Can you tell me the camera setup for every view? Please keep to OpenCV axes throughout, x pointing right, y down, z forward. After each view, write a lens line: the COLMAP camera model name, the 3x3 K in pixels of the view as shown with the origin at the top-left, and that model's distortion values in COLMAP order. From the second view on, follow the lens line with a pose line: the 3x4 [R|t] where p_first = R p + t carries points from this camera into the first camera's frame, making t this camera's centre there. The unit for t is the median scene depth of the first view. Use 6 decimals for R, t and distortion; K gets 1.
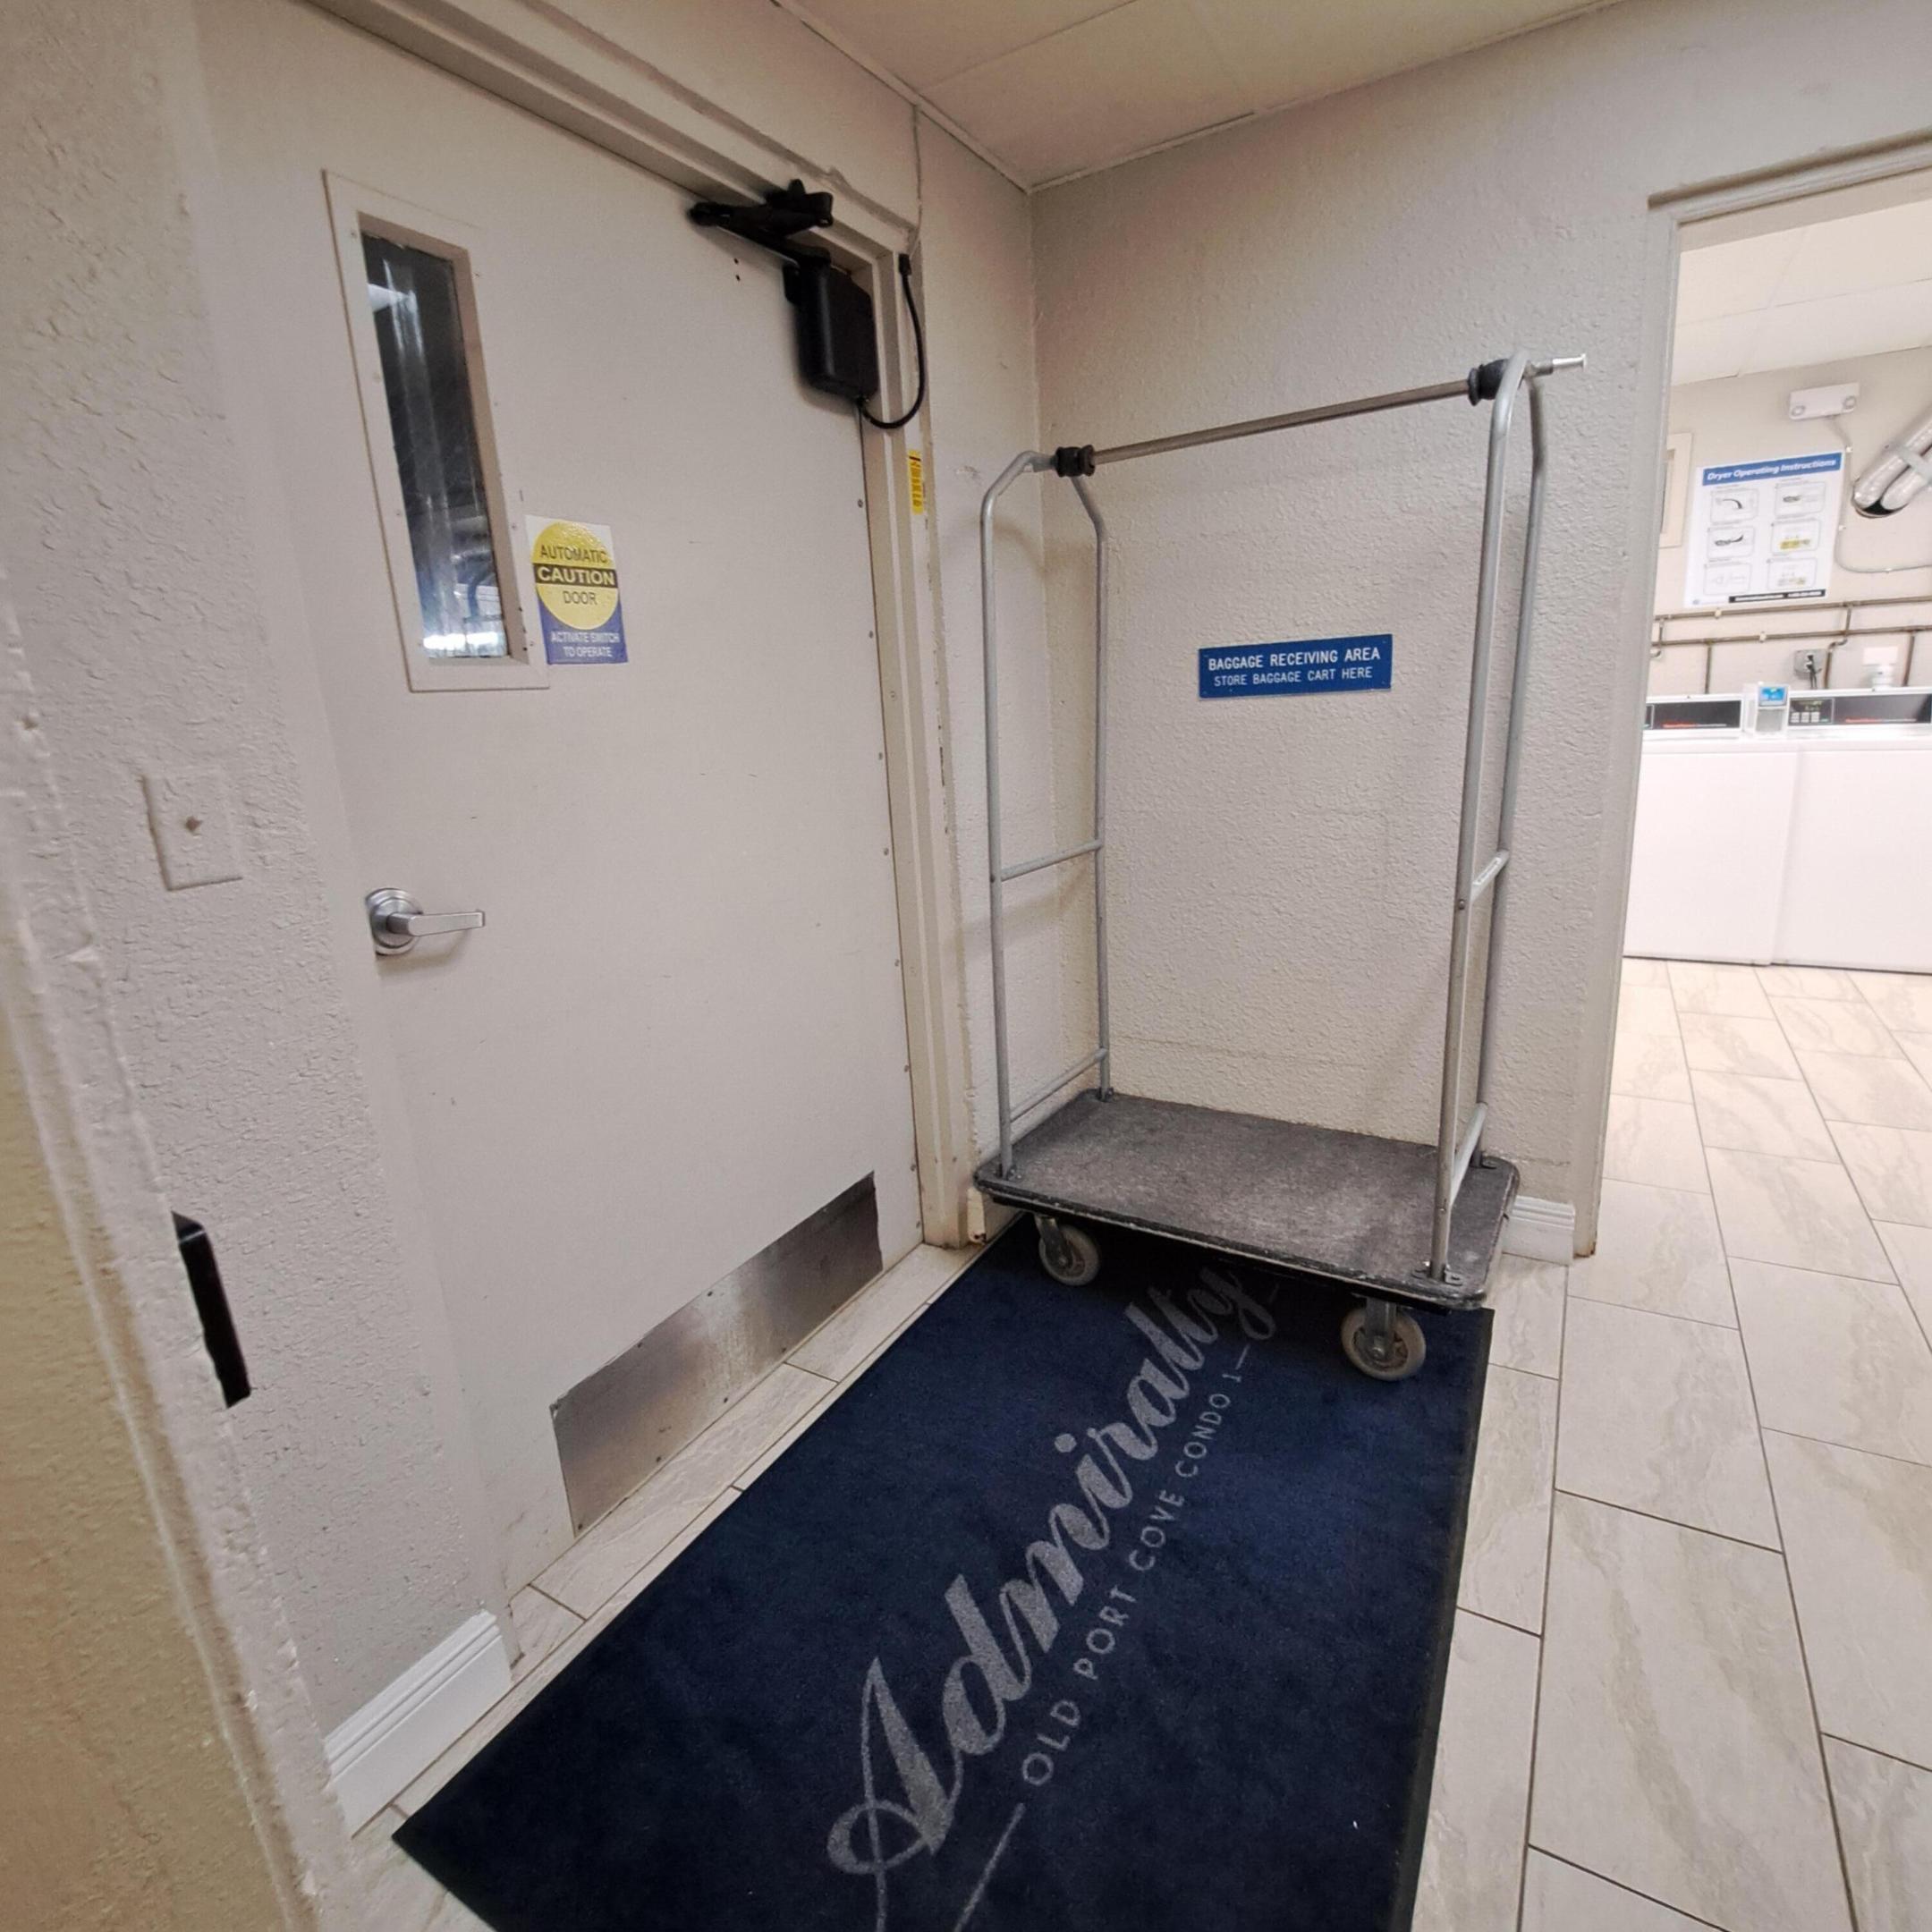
lens RADIAL K [[1024.6, 0, 976.4], [0, 1024.6, 945.4], [0, 0, 1]] dist [-0.014701, -0.002448]
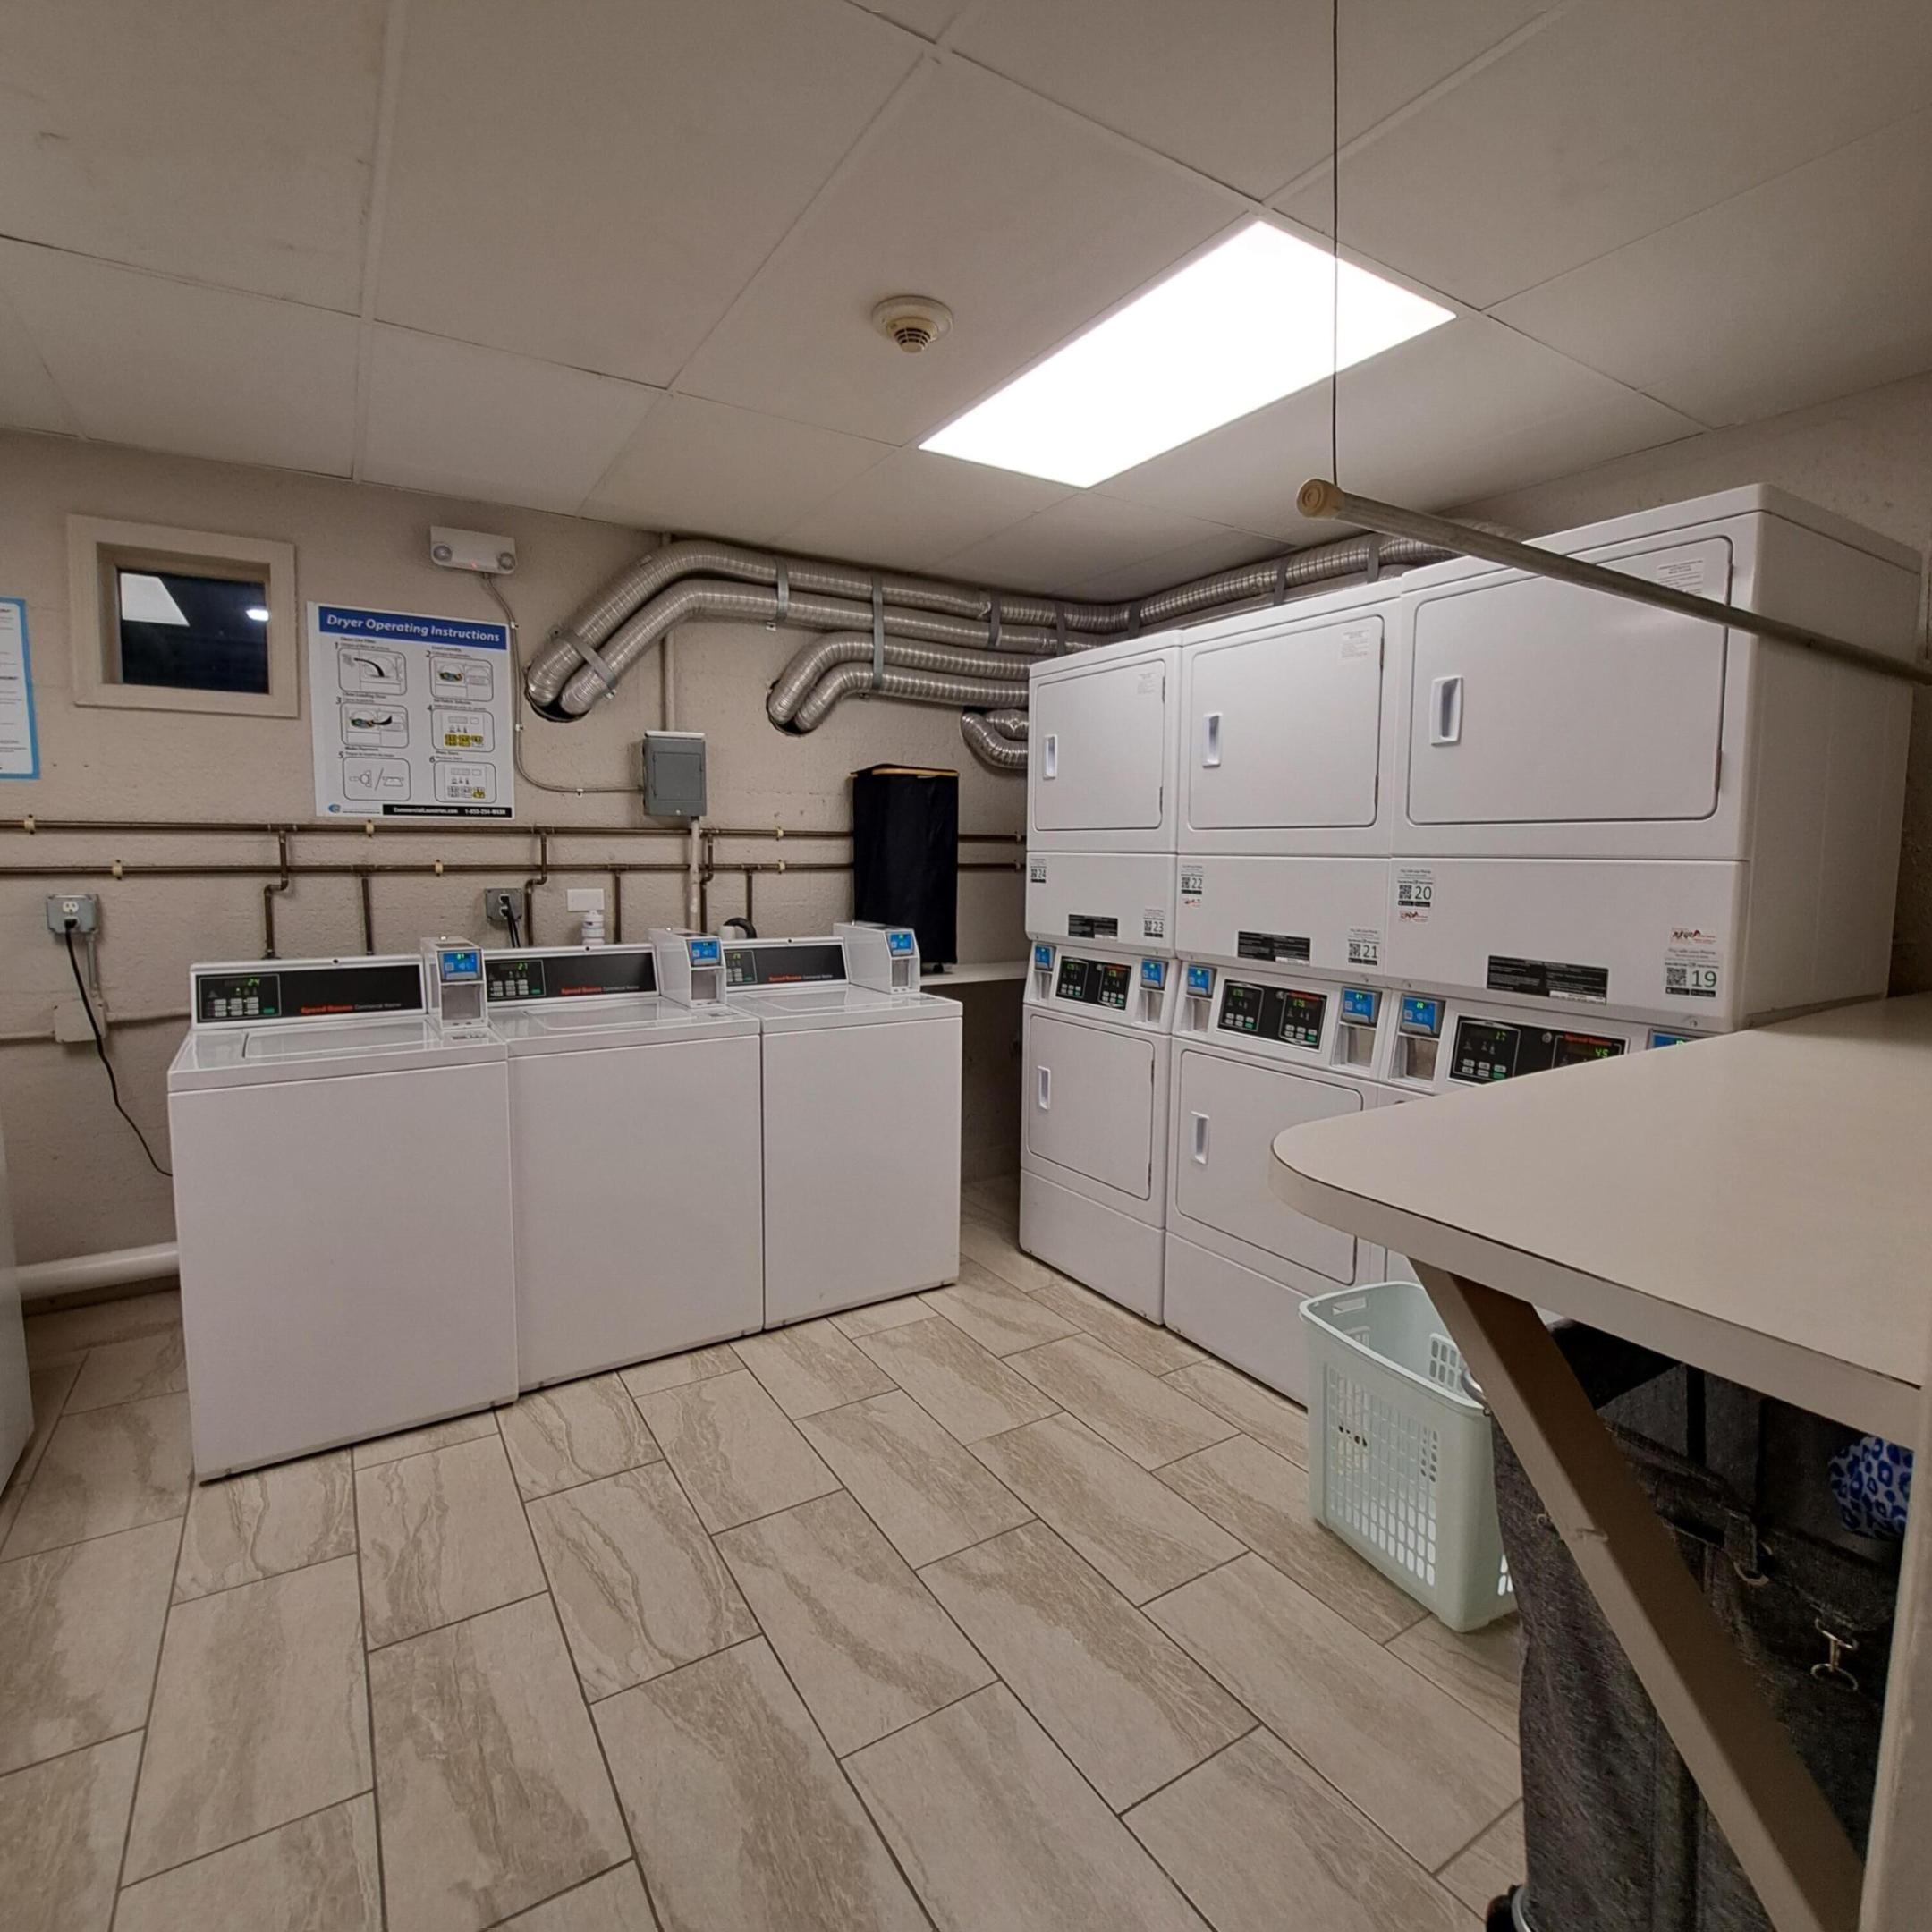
lens RADIAL K [[1024.6, 0, 976.4], [0, 1024.6, 945.4], [0, 0, 1]] dist [-0.014701, -0.002448]
pose [[0.452104, -0.019826, 0.891745, 0.342851], [0.178669, 0.981503, -0.068762, -0.148050], [-0.873887, 0.190415, 0.447284, 0.406831]]
